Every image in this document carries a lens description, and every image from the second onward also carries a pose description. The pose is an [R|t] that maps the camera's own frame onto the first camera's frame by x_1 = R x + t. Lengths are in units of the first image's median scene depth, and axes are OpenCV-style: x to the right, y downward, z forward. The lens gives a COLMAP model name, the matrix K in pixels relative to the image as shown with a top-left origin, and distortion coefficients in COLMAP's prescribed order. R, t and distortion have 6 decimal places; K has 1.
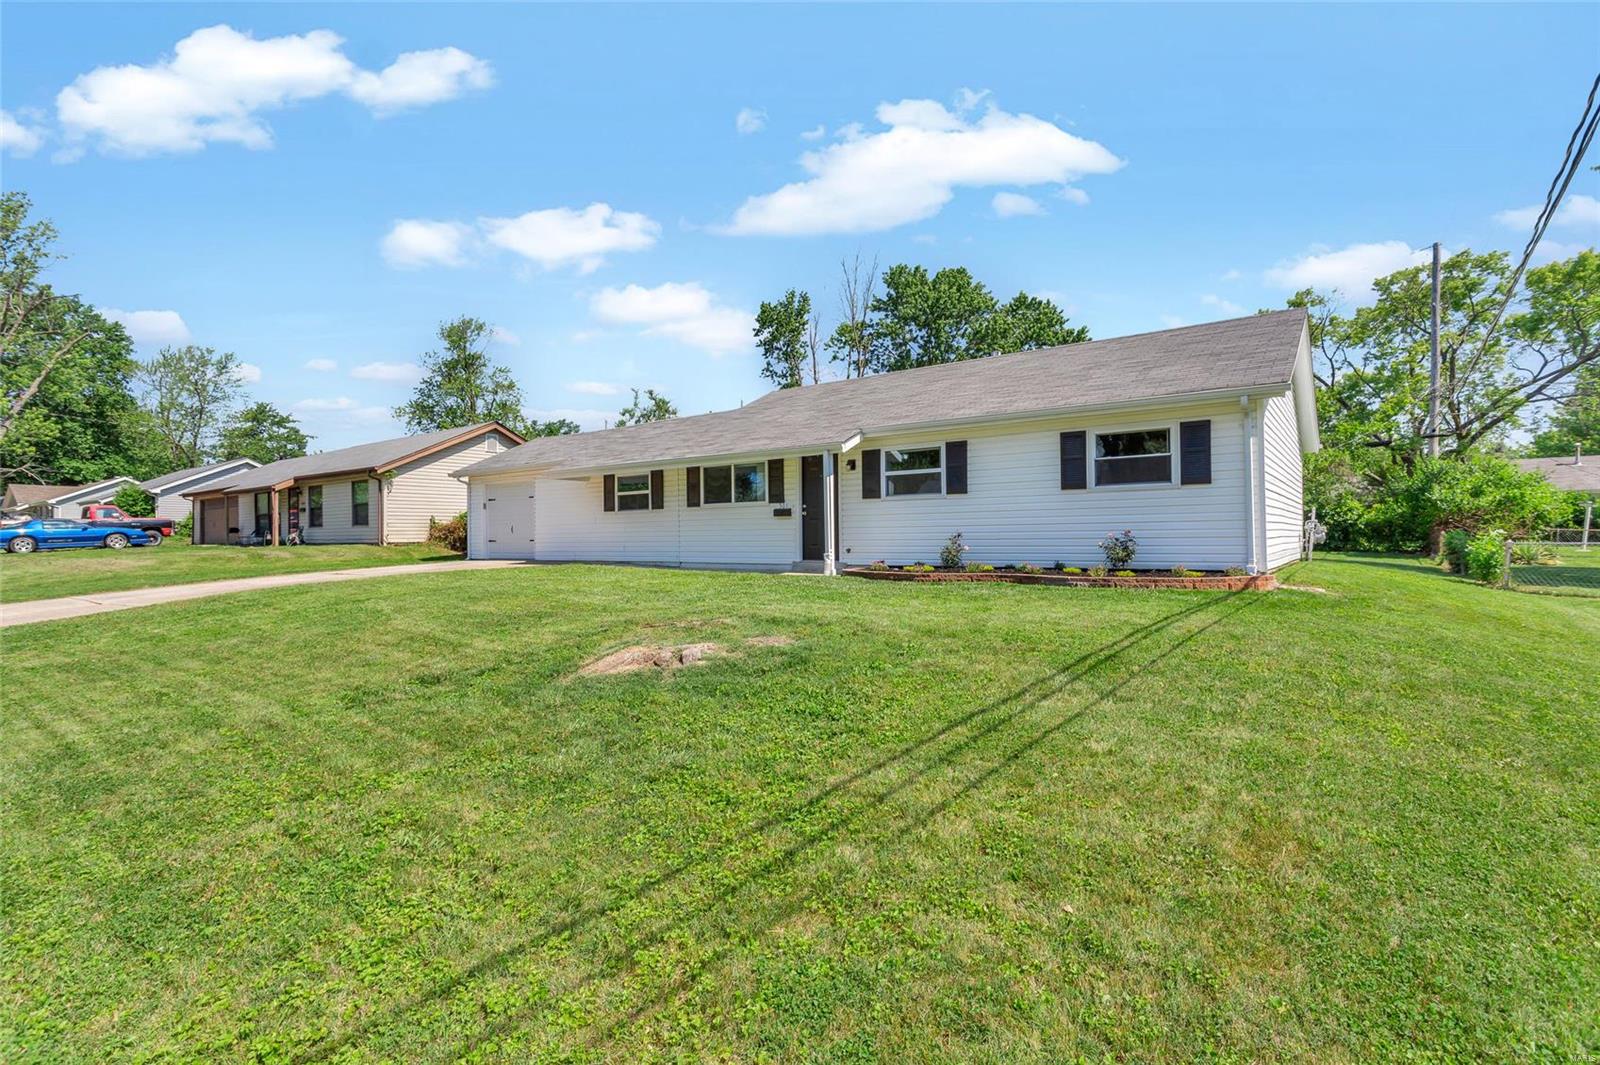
lens RADIAL K [[774.8, 0, 794.8], [0, 774.8, 525.7], [0, 0, 1]] dist [0.011868, -0.001754]
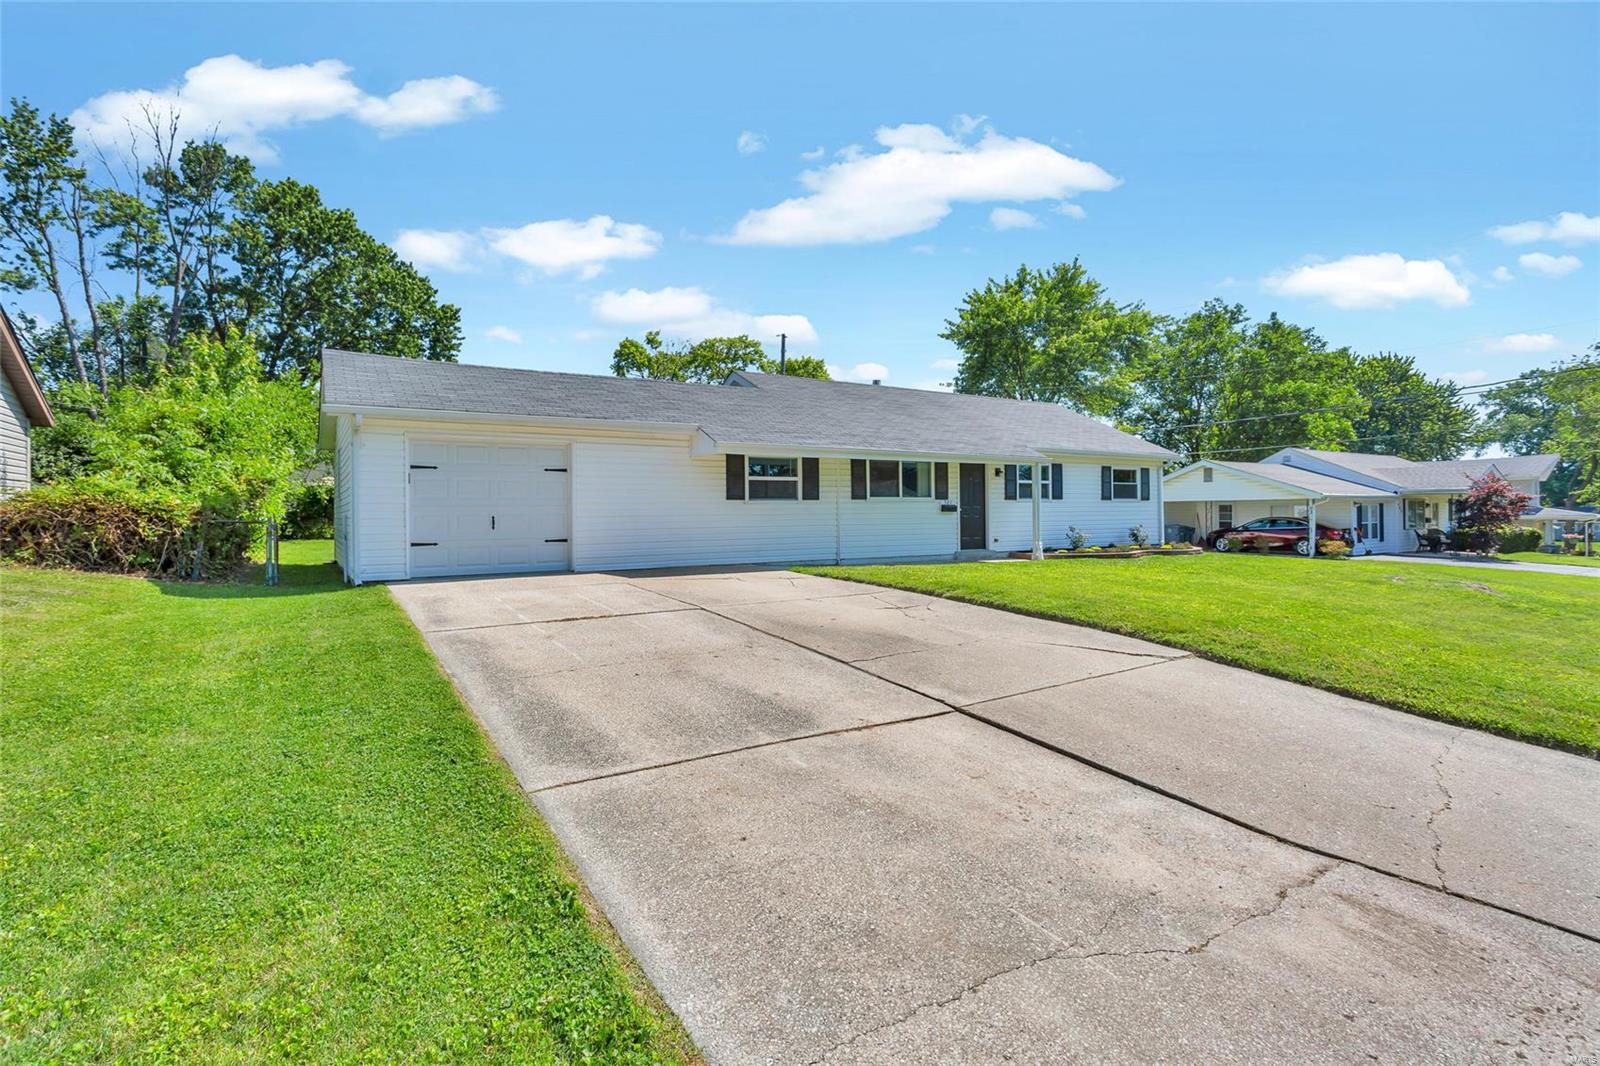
lens RADIAL K [[774.8, 0, 800.4], [0, 774.8, 531.7], [0, 0, 1]] dist [0.011868, -0.001754]
pose [[0.353778, -0.001694, 0.935328, -0.832694], [-0.001012, 0.999997, 0.002194, 0.010657], [-0.935329, -0.001723, 0.353776, 0.576109]]
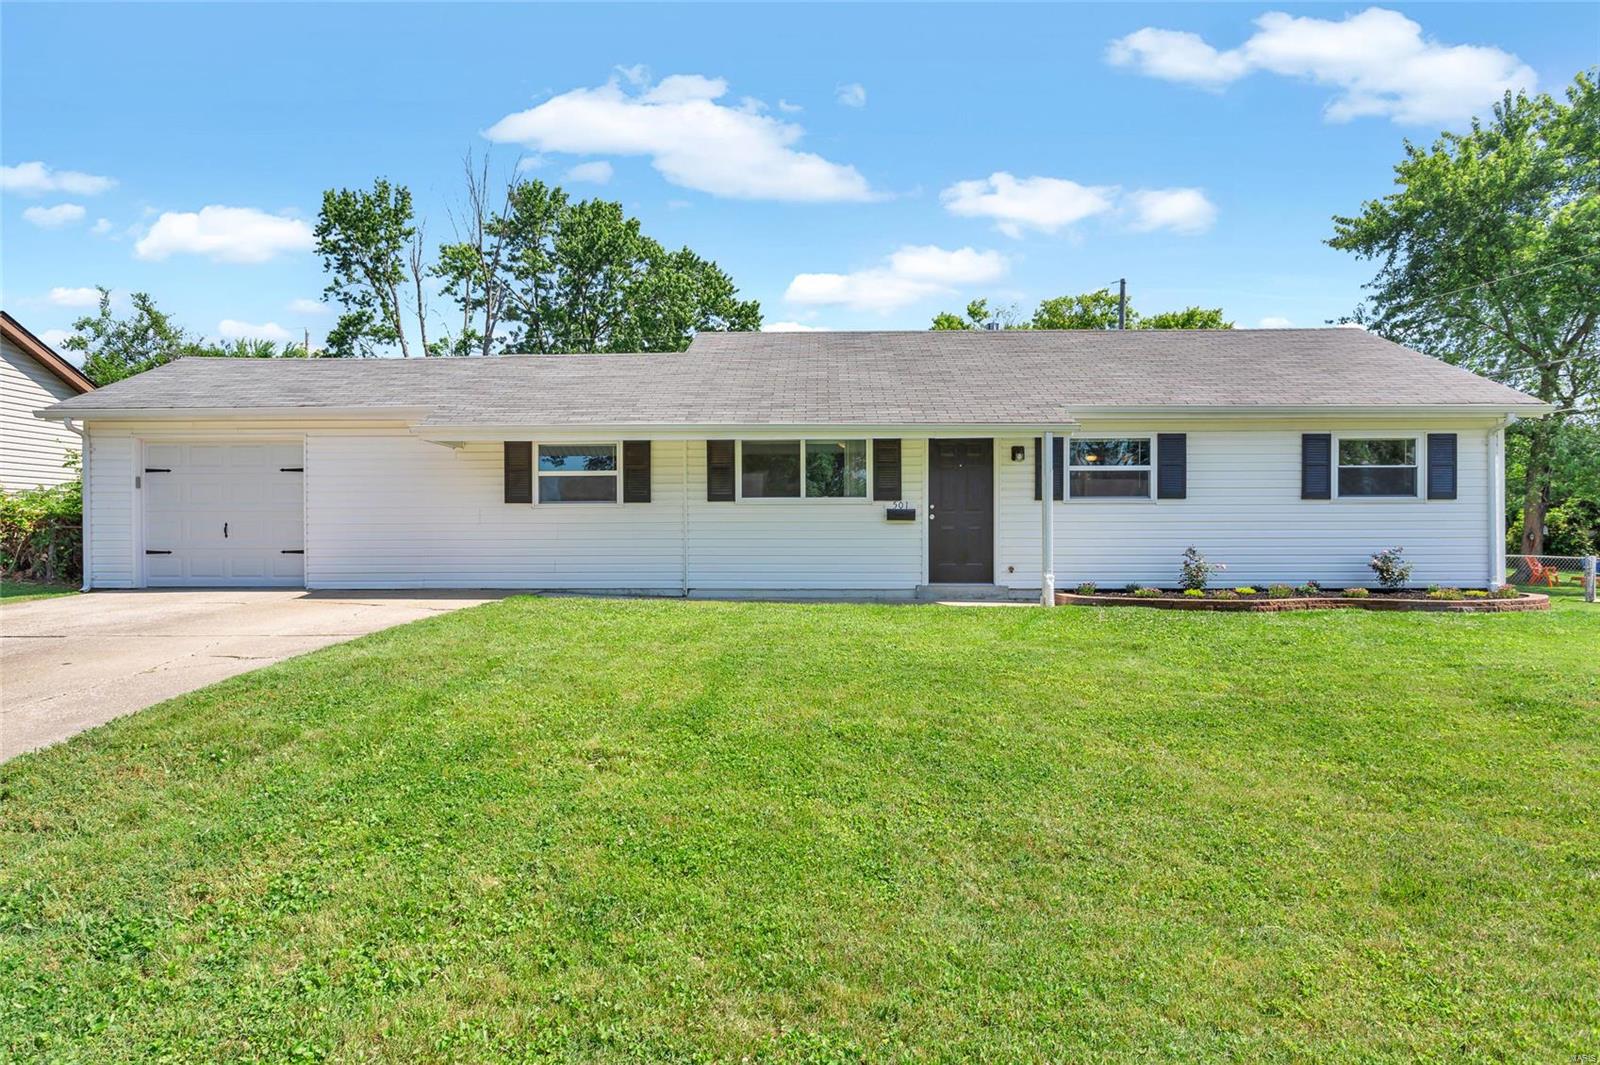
lens RADIAL K [[932.7, 0, 793.2], [0, 932.7, 531.0], [0, 0, 1]] dist [-0.000914, -0.000445]
pose [[0.815362, 0.013646, 0.578791, -0.415947], [-0.016514, 0.999864, -0.000310, -0.000394], [-0.578716, -0.009305, 0.815476, 0.268834]]
